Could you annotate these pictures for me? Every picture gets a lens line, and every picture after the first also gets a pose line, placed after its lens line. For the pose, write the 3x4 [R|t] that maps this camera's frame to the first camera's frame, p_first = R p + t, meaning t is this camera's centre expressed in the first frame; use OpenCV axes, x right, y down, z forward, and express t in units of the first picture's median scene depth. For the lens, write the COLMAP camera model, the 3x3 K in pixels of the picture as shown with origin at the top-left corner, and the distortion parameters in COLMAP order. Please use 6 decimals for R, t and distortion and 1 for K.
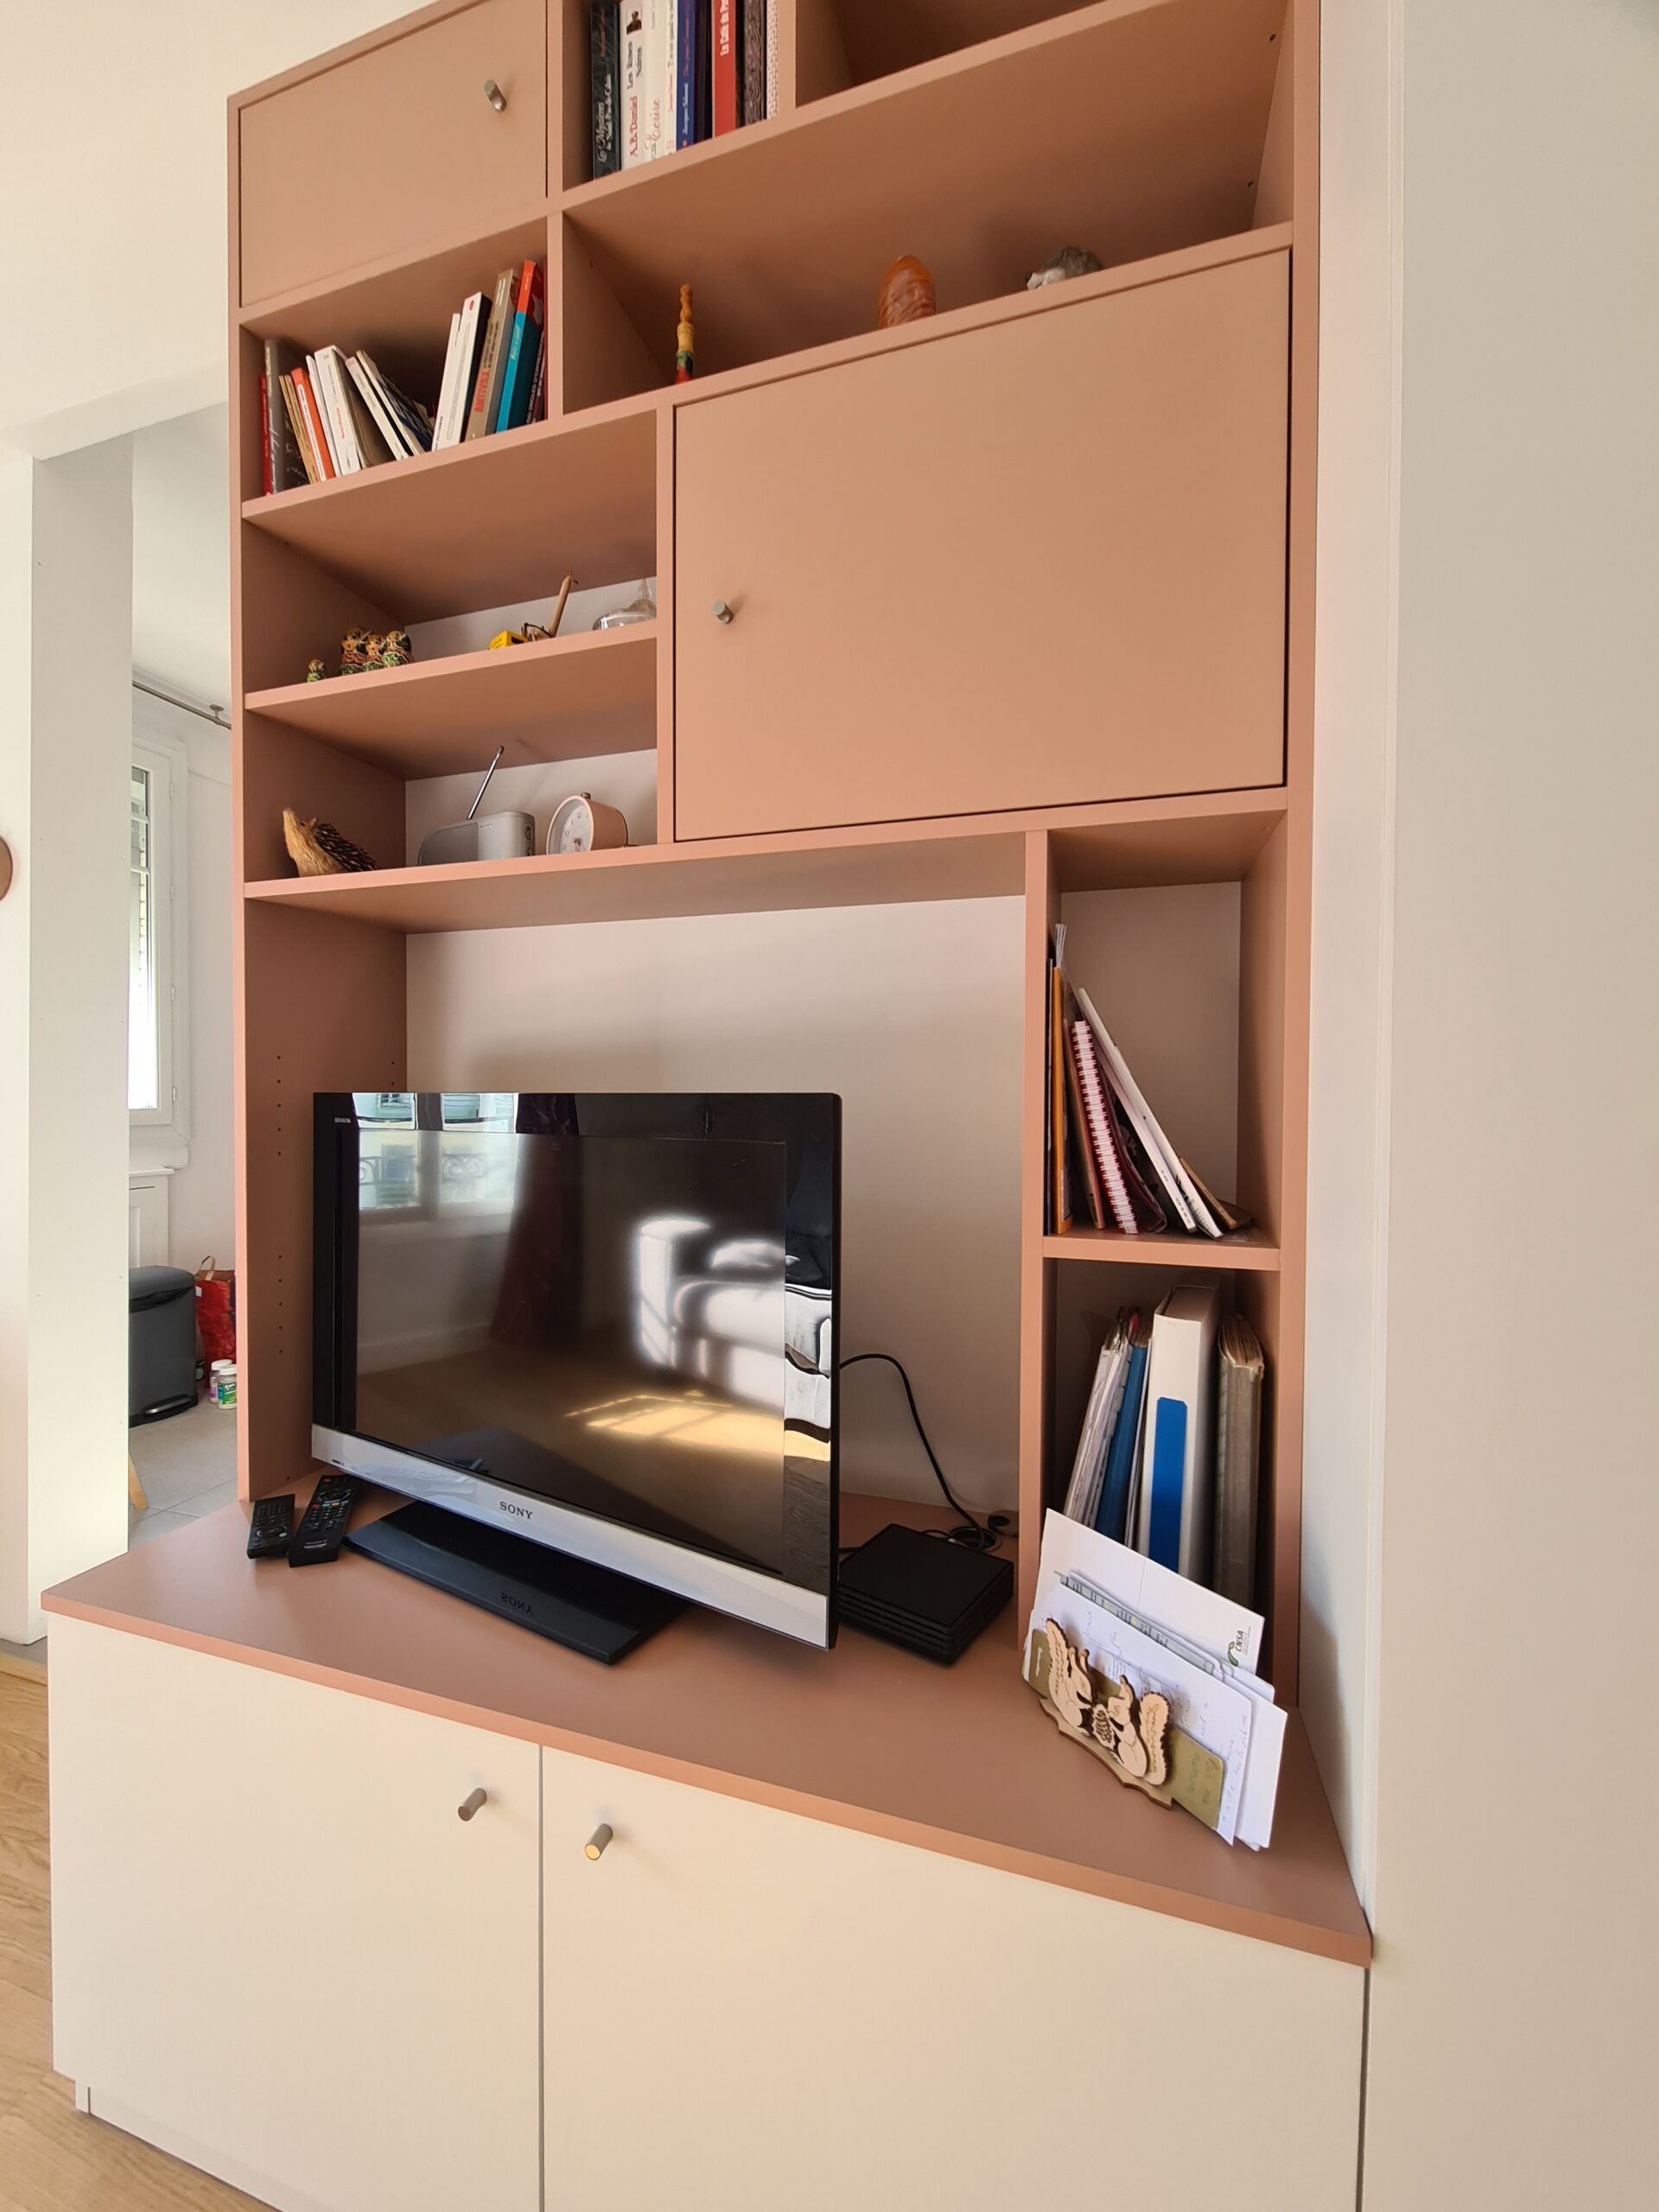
lens RADIAL K [[909.3, 0, 808.7], [0, 909.3, 1112.1], [0, 0, 1]] dist [-0.003886, -0.000231]
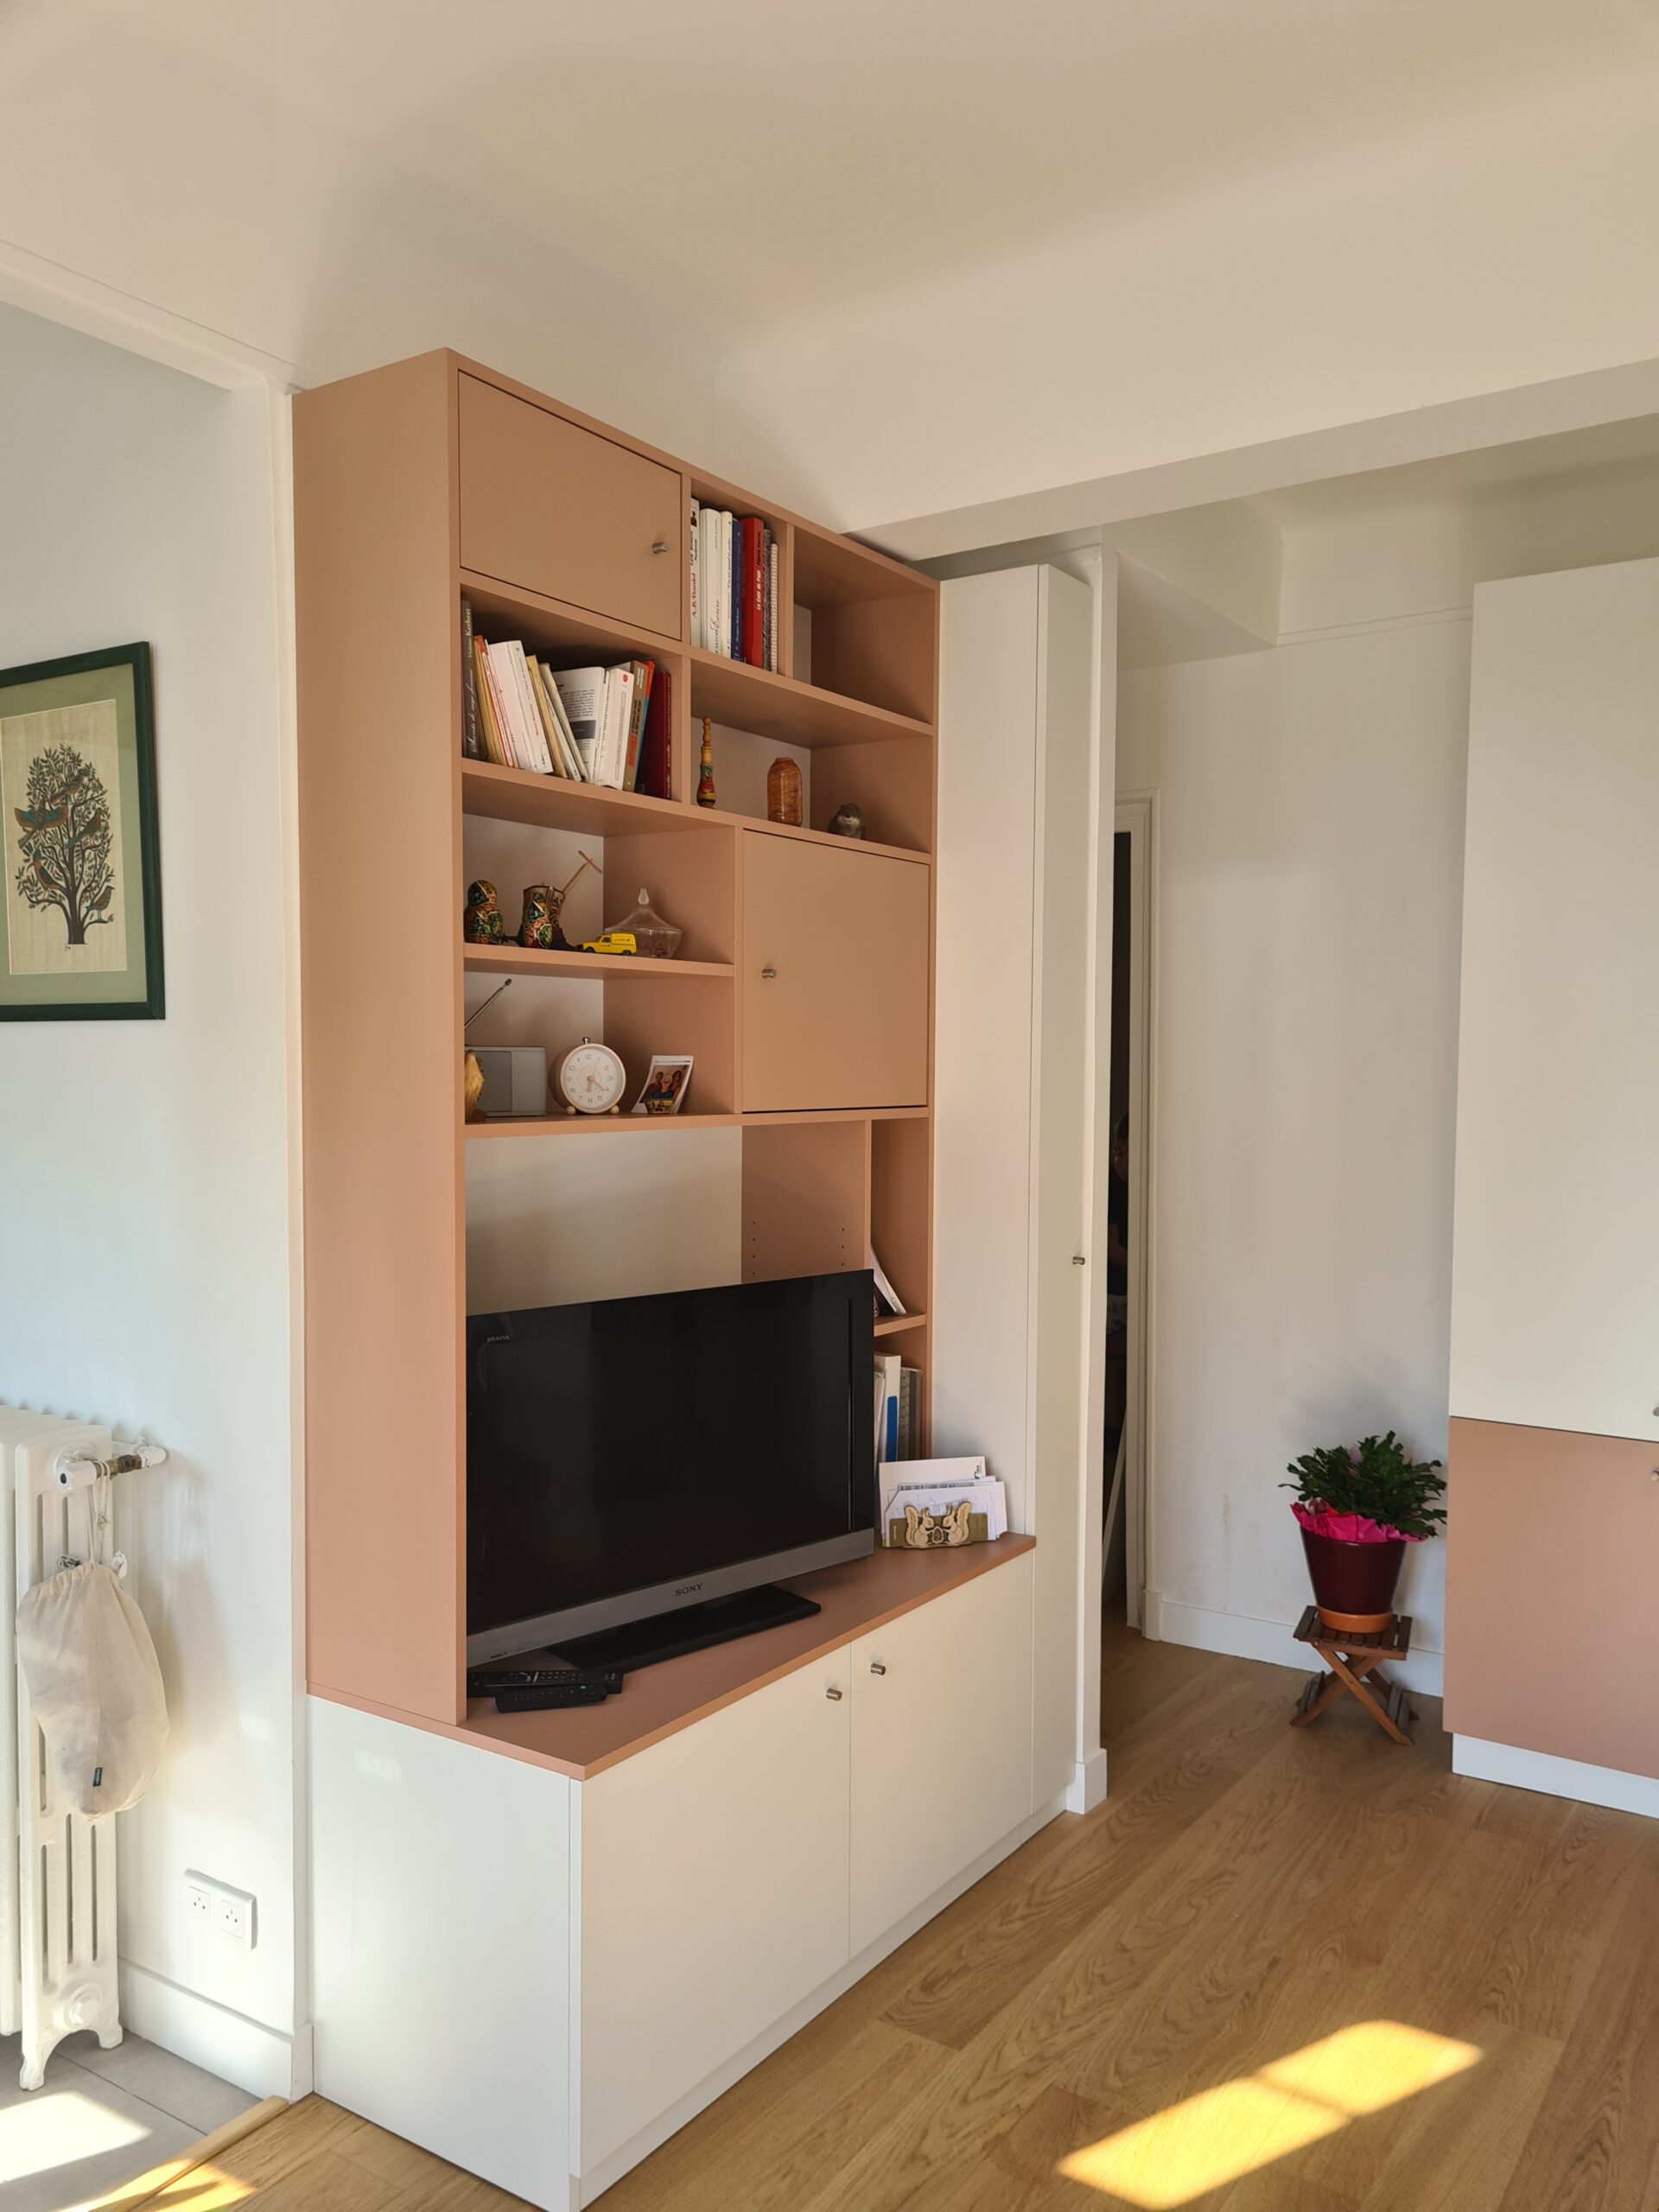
lens RADIAL K [[1691.6, 0, 829.9], [0, 1691.6, 1147.4], [0, 0, 1]] dist [0.069800, -0.059115]
pose [[0.265299, -0.052629, 0.962729, -3.298255], [0.012982, 0.998614, 0.051013, -0.444258], [-0.964079, -0.001035, 0.265614, 0.116114]]
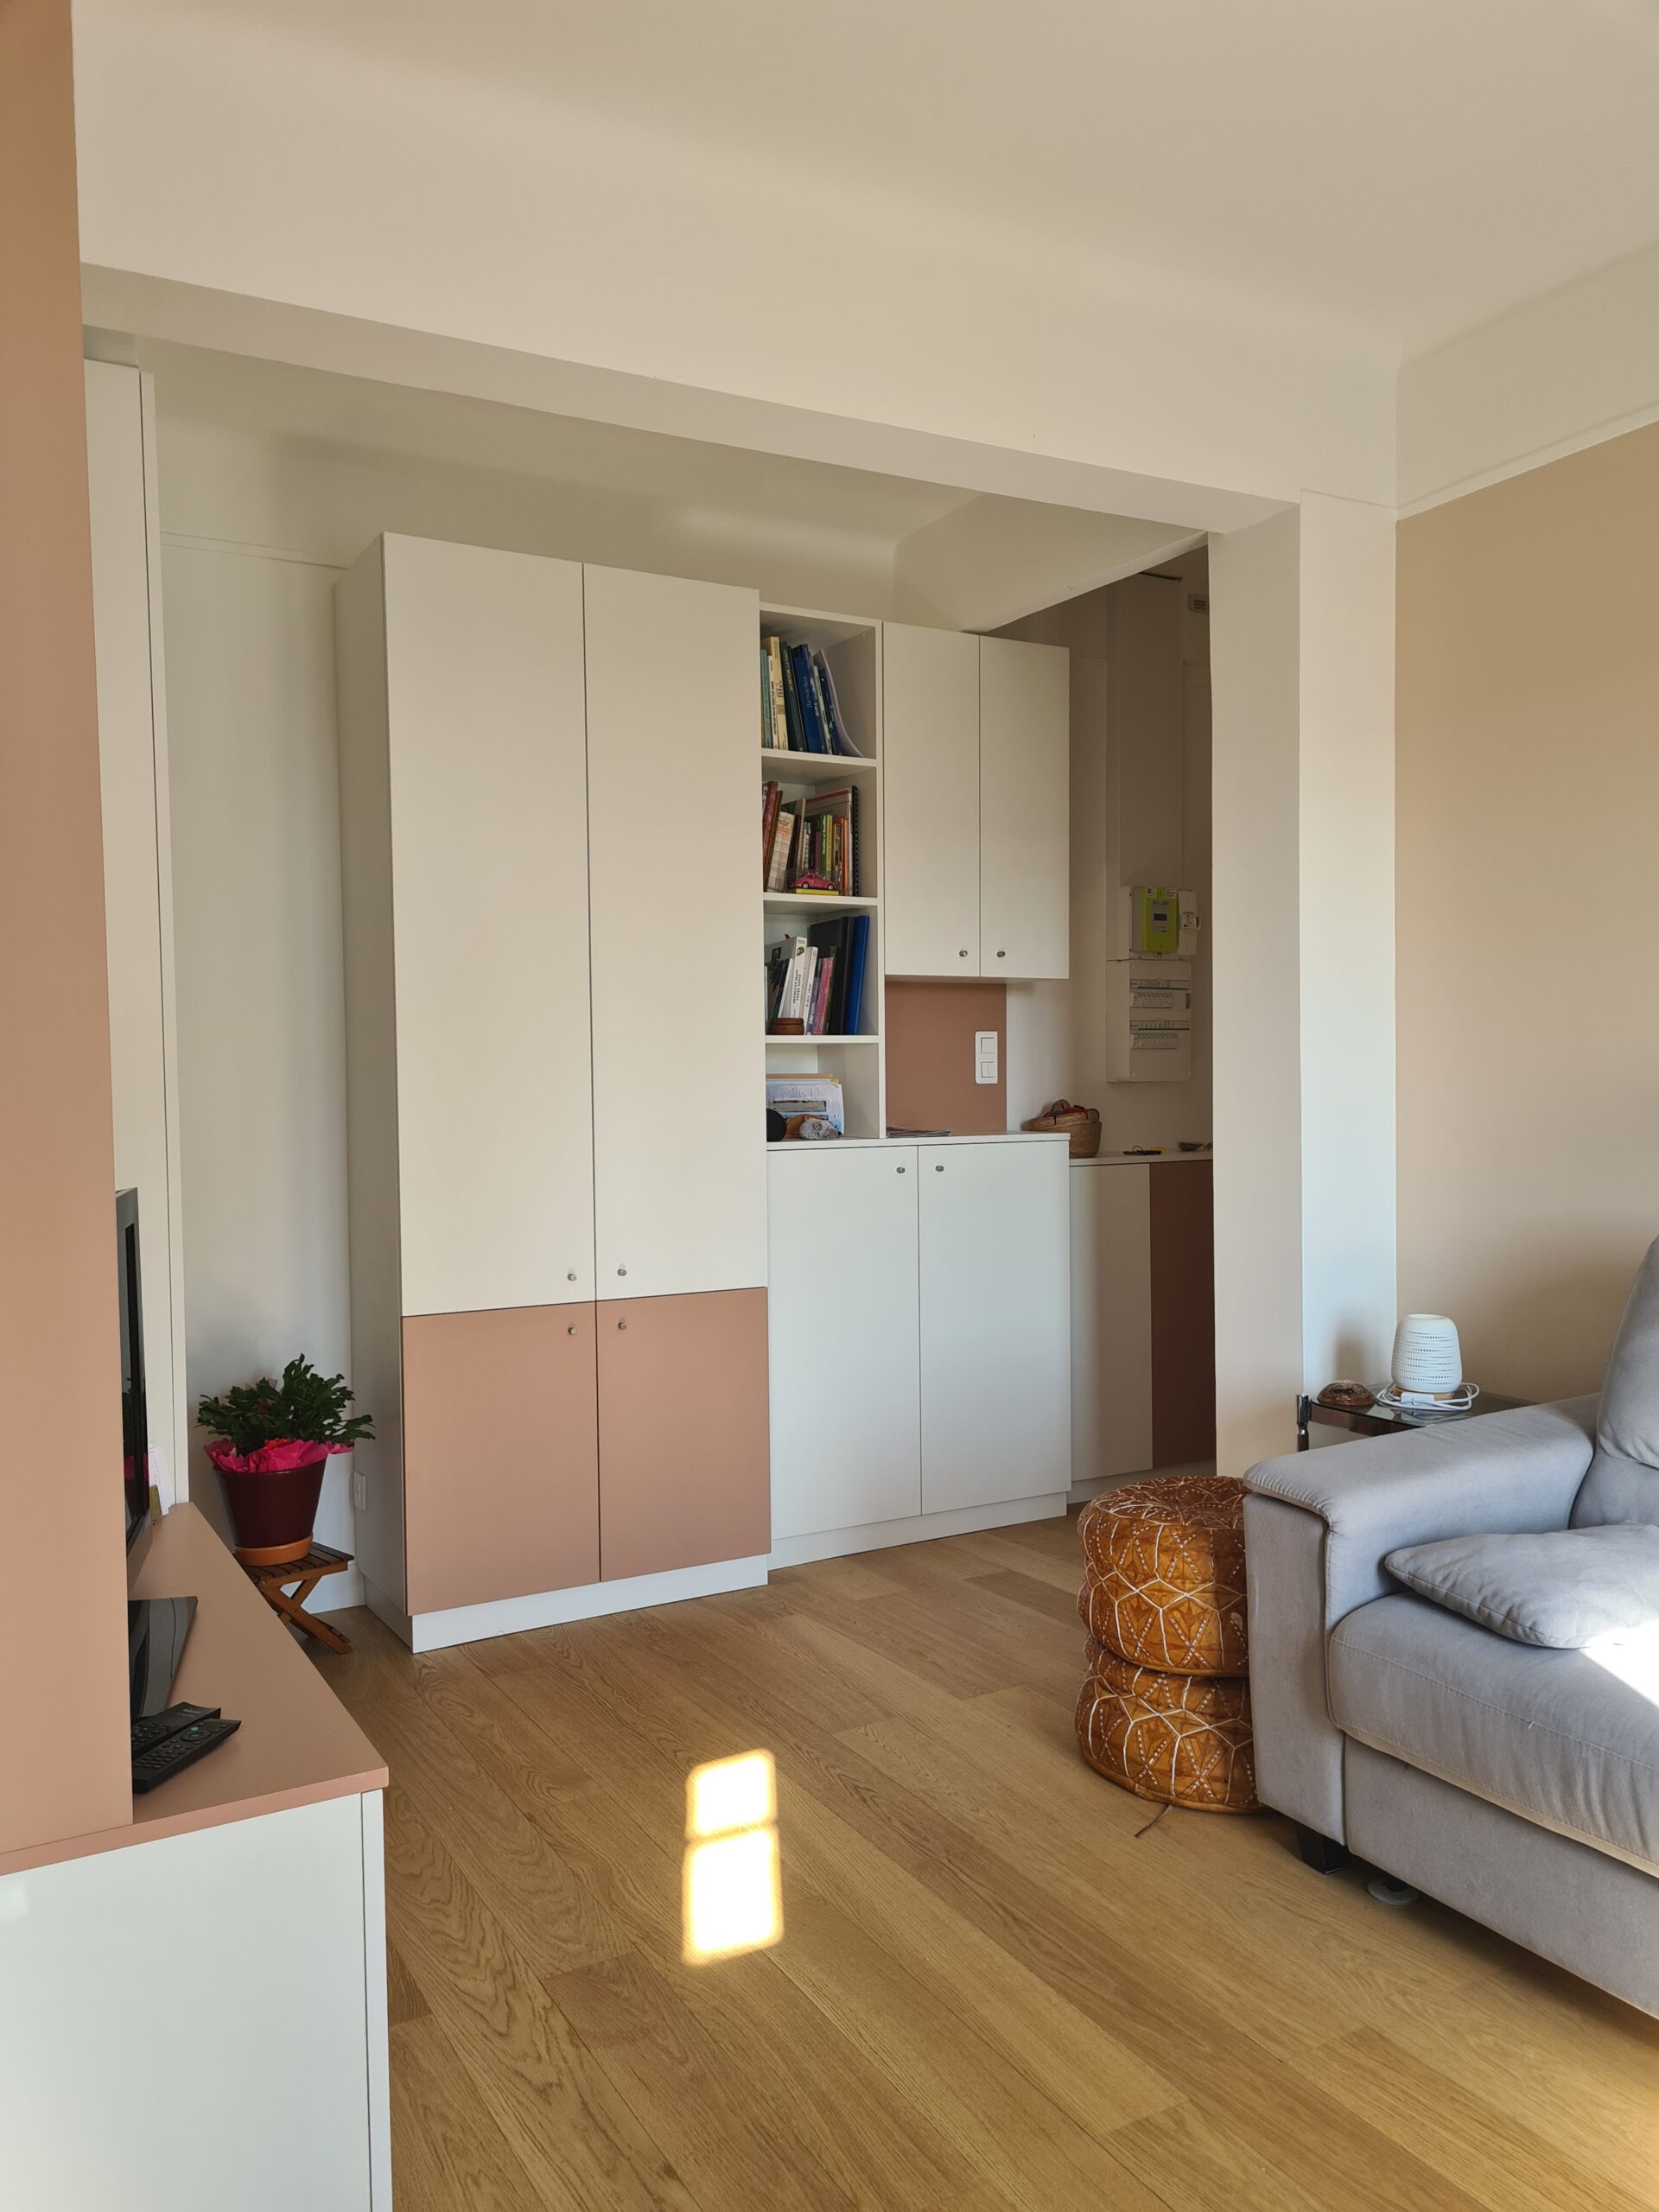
lens RADIAL K [[1691.6, 0, 829.9], [0, 1691.6, 1147.4], [0, 0, 1]] dist [0.069800, -0.059115]
pose [[-0.735441, -0.026689, 0.677063, -2.725251], [0.018750, 0.998040, 0.059708, -0.246134], [-0.677329, 0.056607, -0.733499, 2.212012]]
